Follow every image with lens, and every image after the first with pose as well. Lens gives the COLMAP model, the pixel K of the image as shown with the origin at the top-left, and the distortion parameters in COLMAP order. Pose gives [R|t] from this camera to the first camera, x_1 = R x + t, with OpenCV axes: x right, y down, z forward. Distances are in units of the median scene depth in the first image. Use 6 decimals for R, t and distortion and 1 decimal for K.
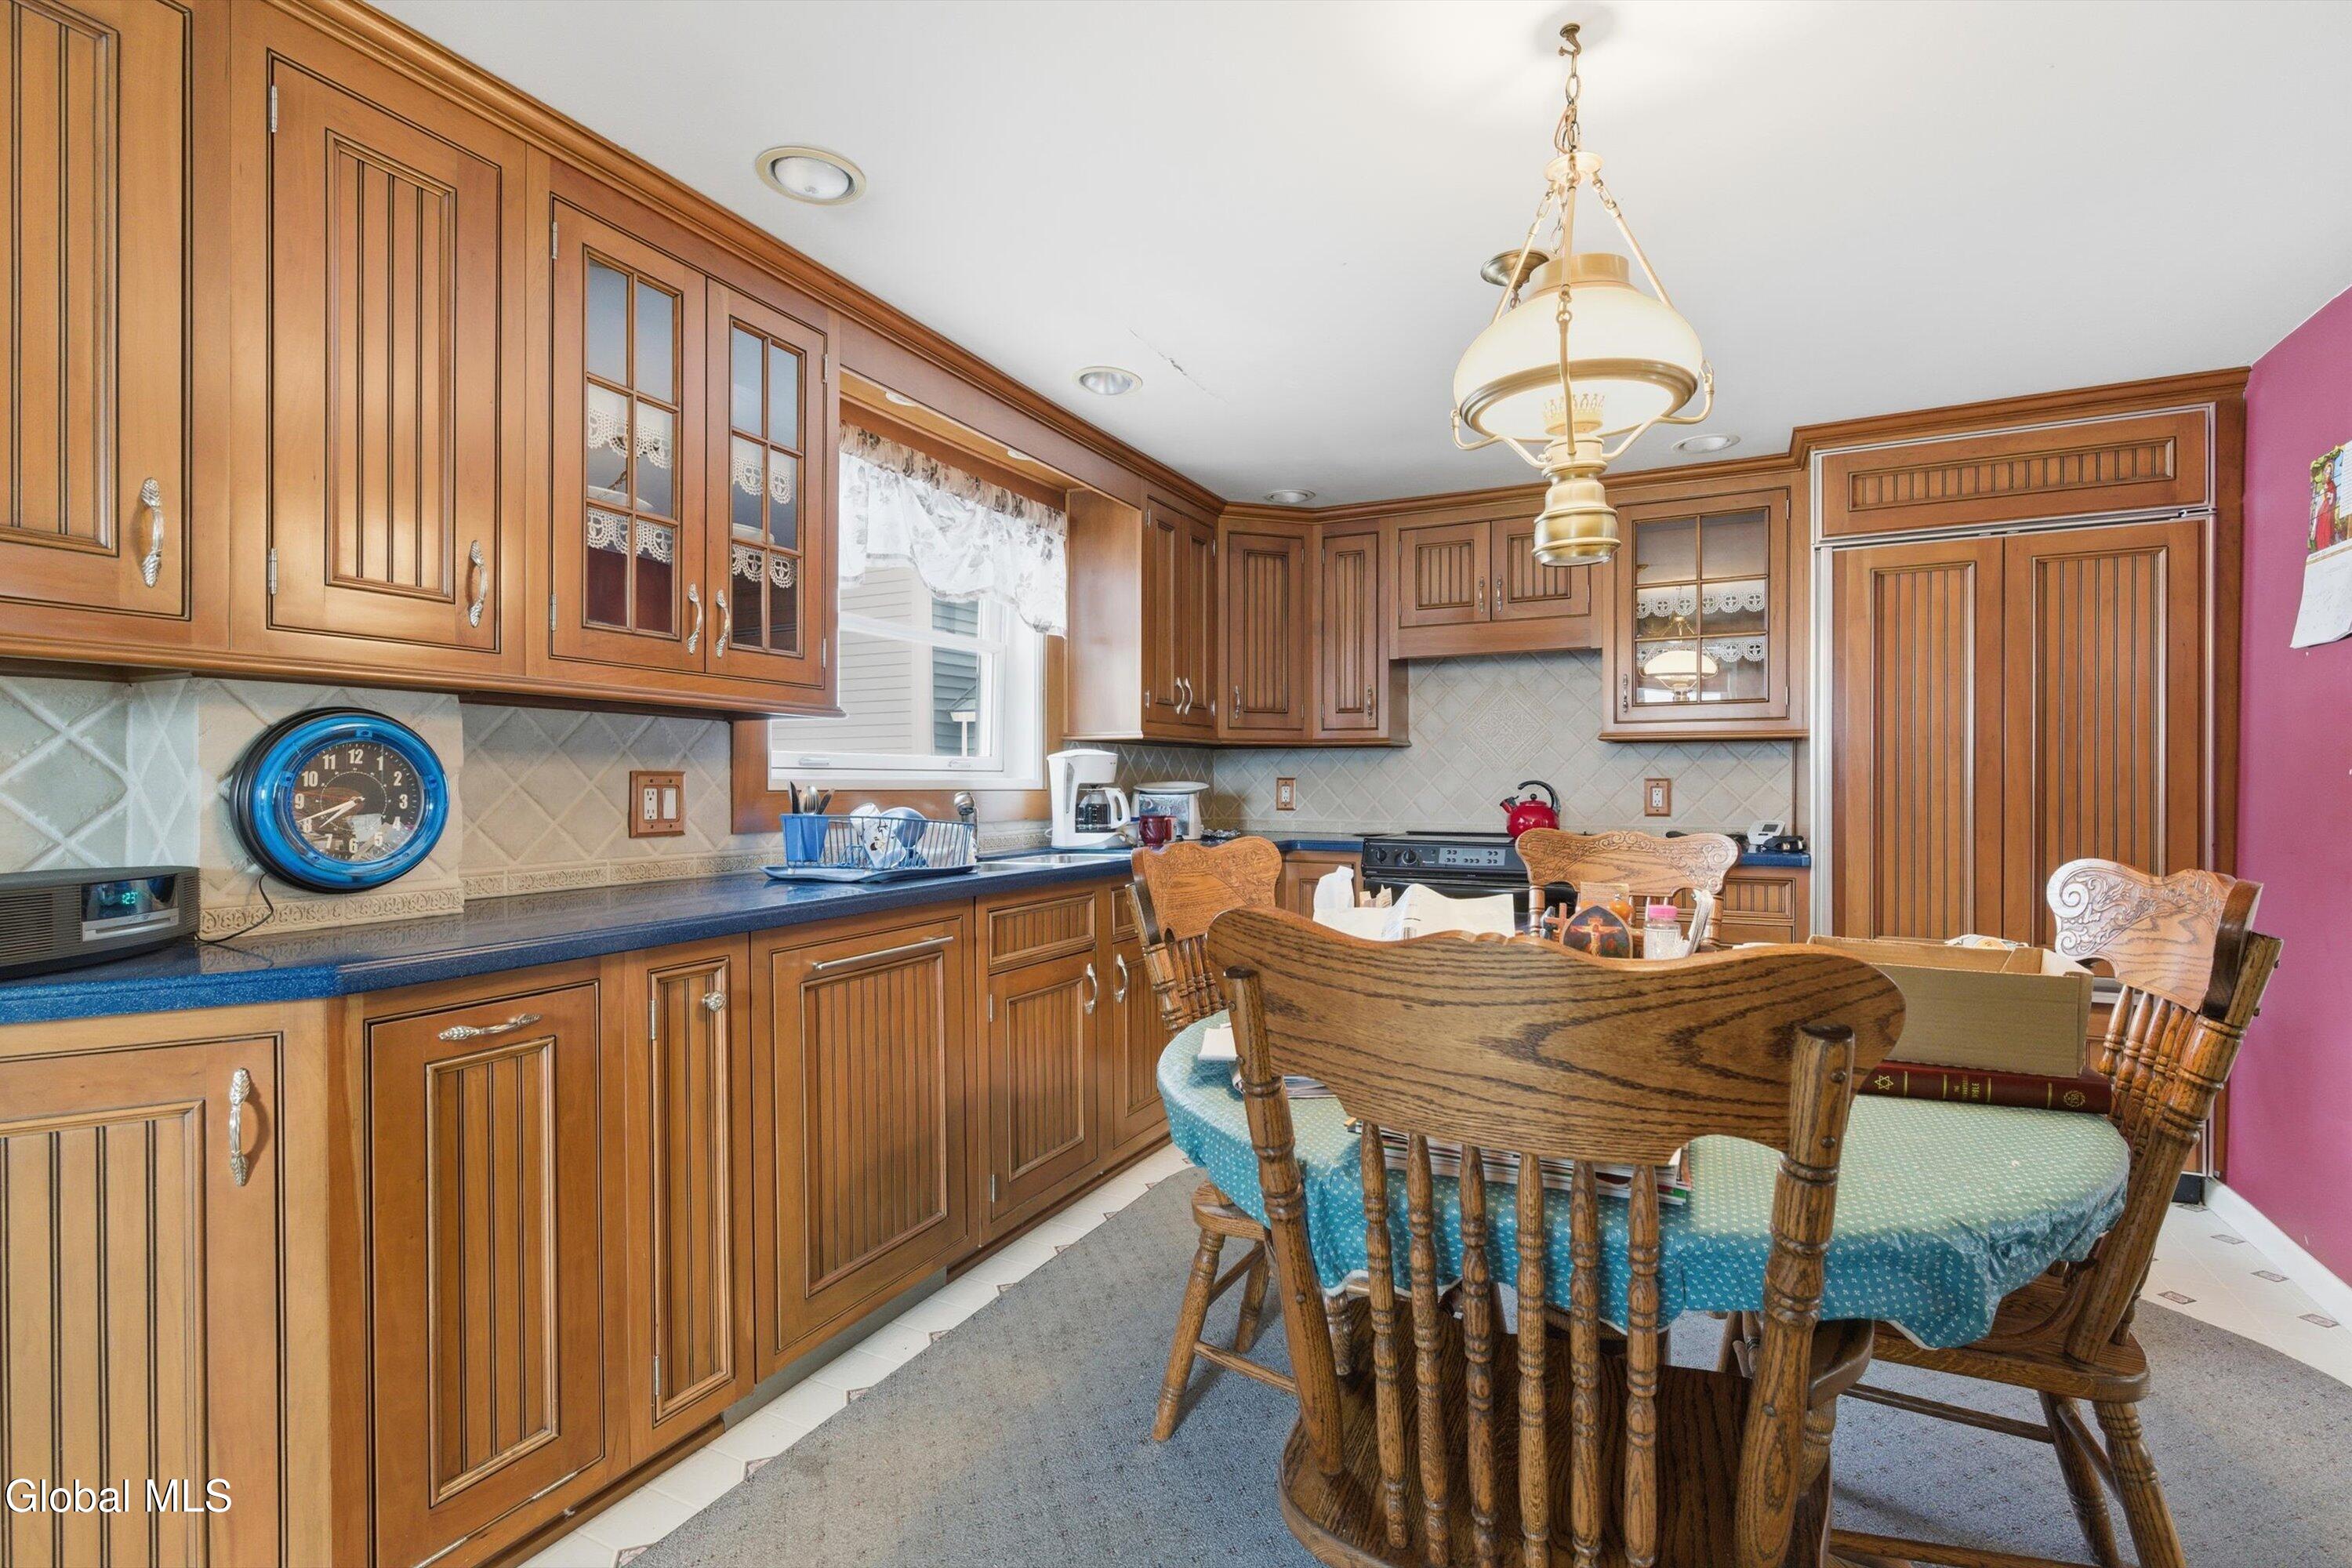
lens RADIAL K [[1036.6, 0, 1203.1], [0, 1036.6, 788.1], [0, 0, 1]] dist [-0.000003, -0.000010]
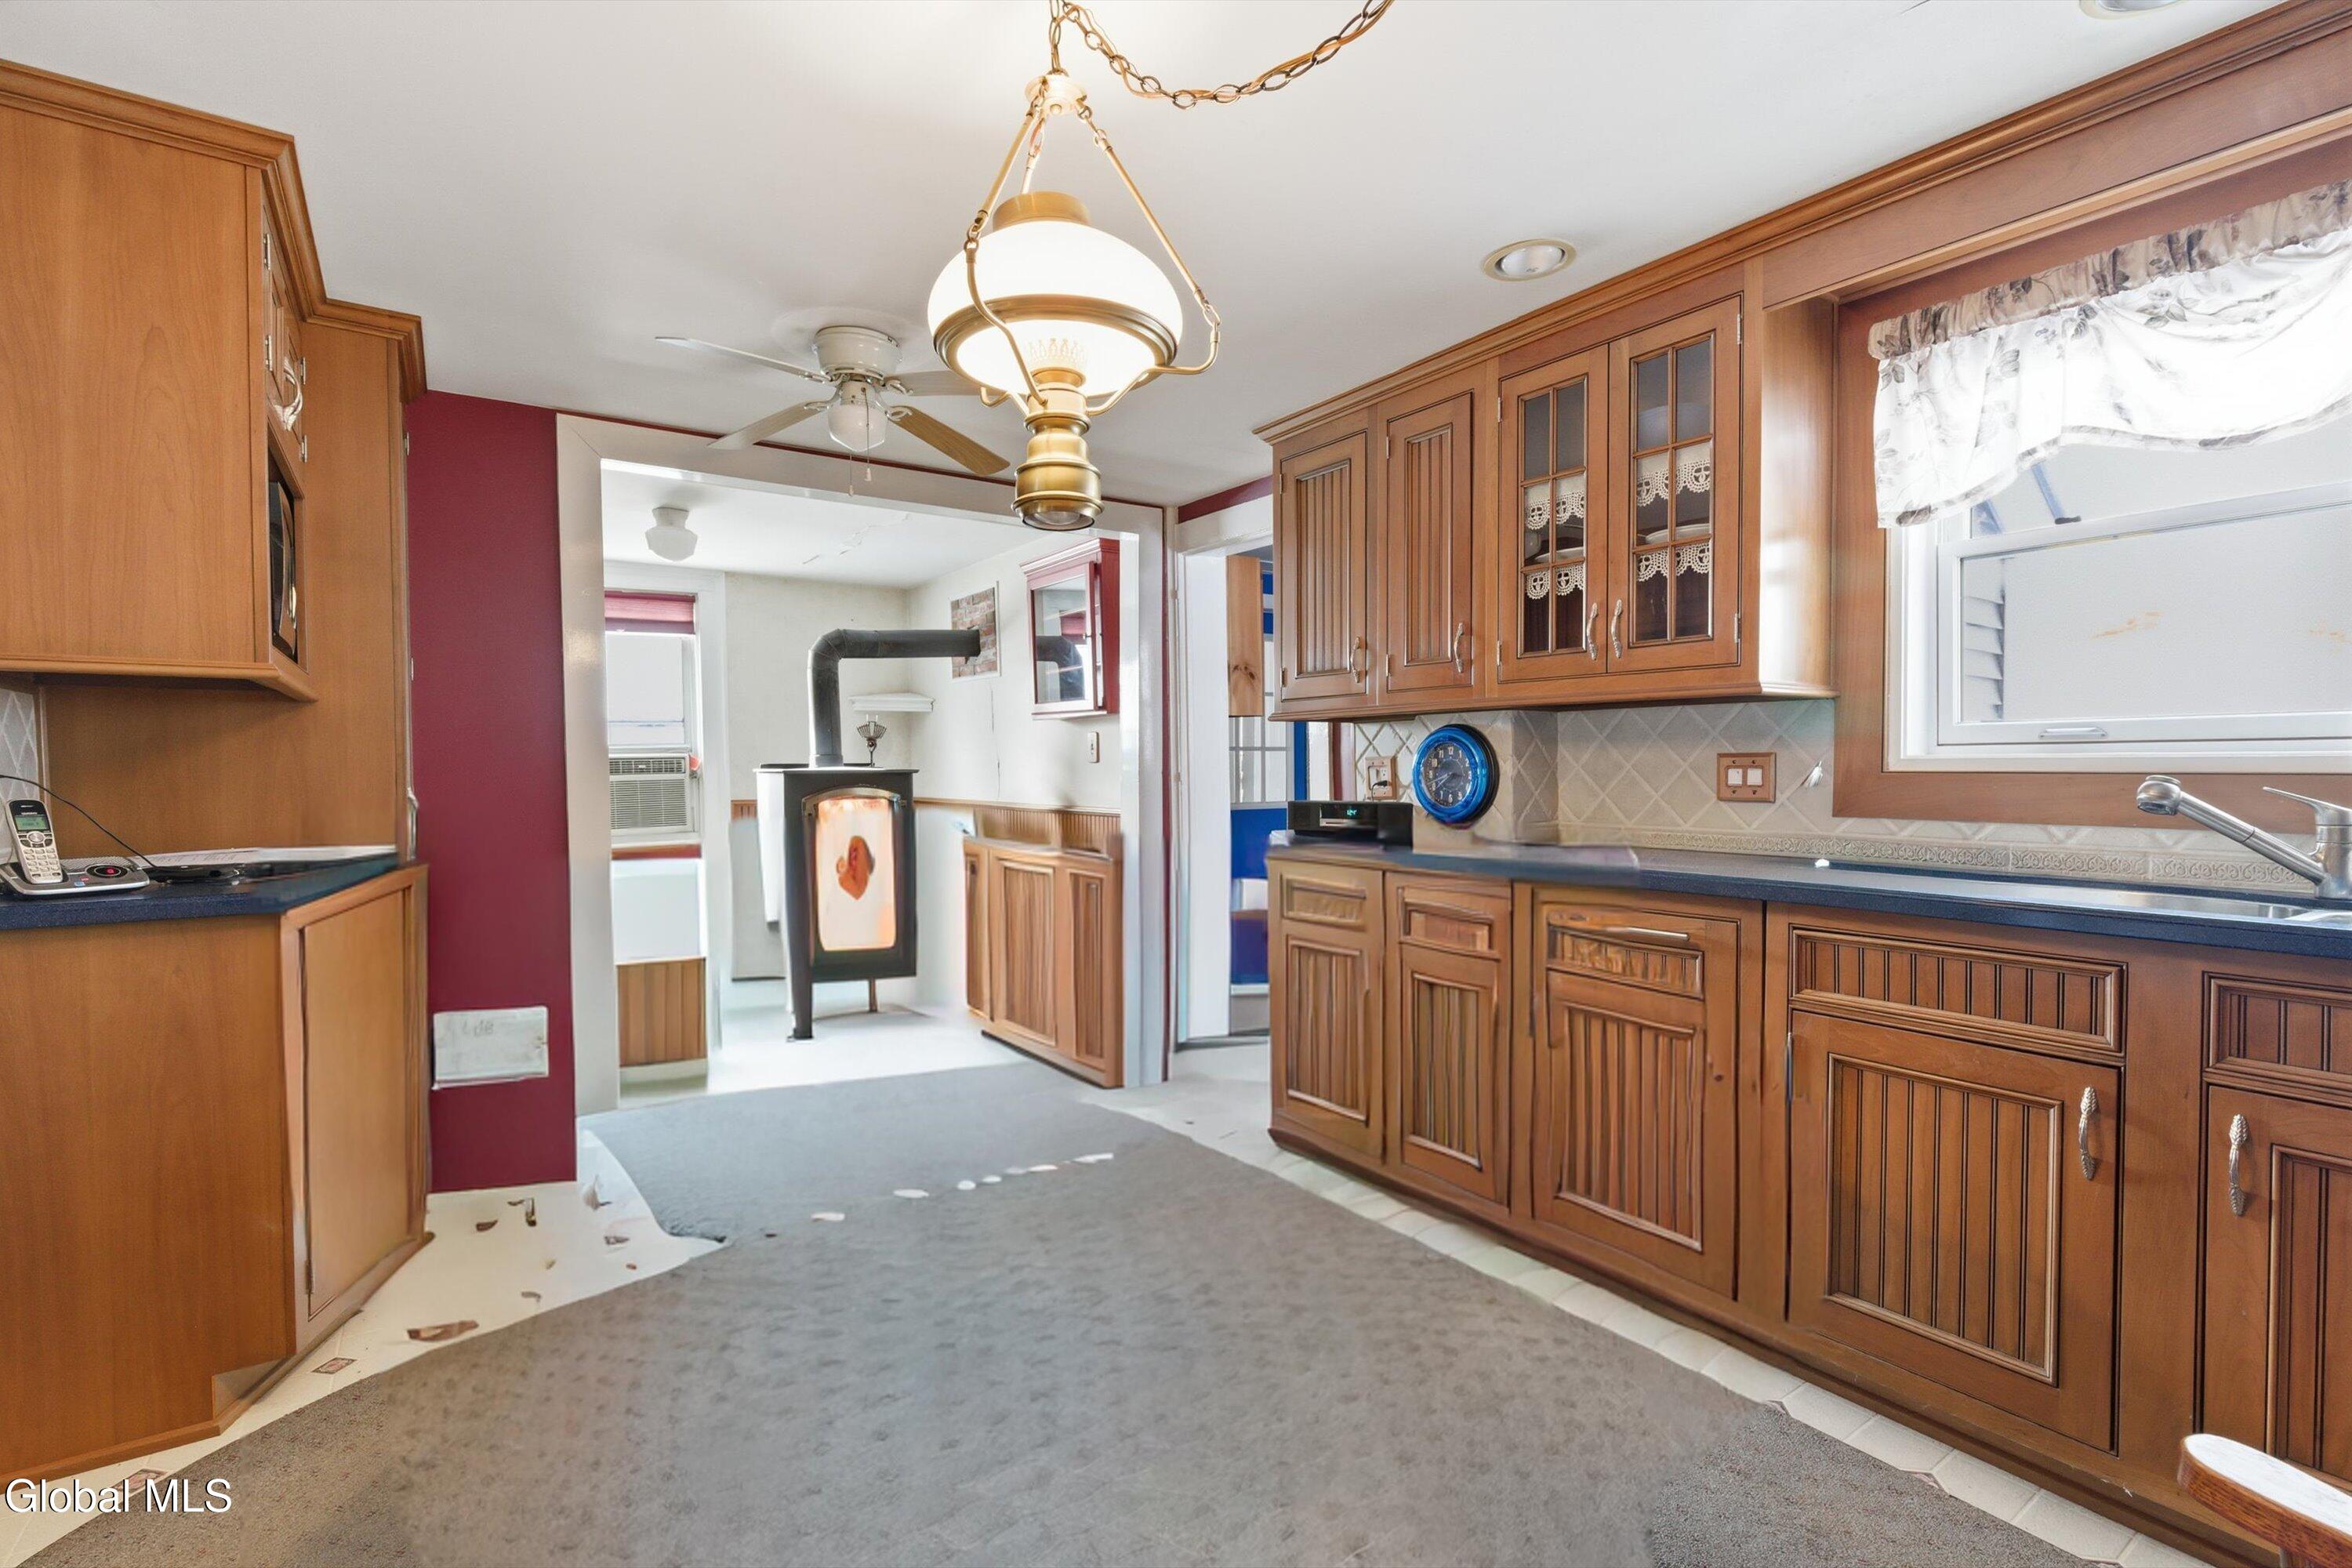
lens RADIAL K [[1036.6, 0, 1203.1], [0, 1036.6, 788.1], [0, 0, 1]] dist [-0.000003, -0.000010]
pose [[-0.464796, 0.018331, -0.885228, 0.762261], [-0.000948, 0.999775, 0.021201, -0.001557], [0.885417, 0.010694, -0.464674, 1.070585]]
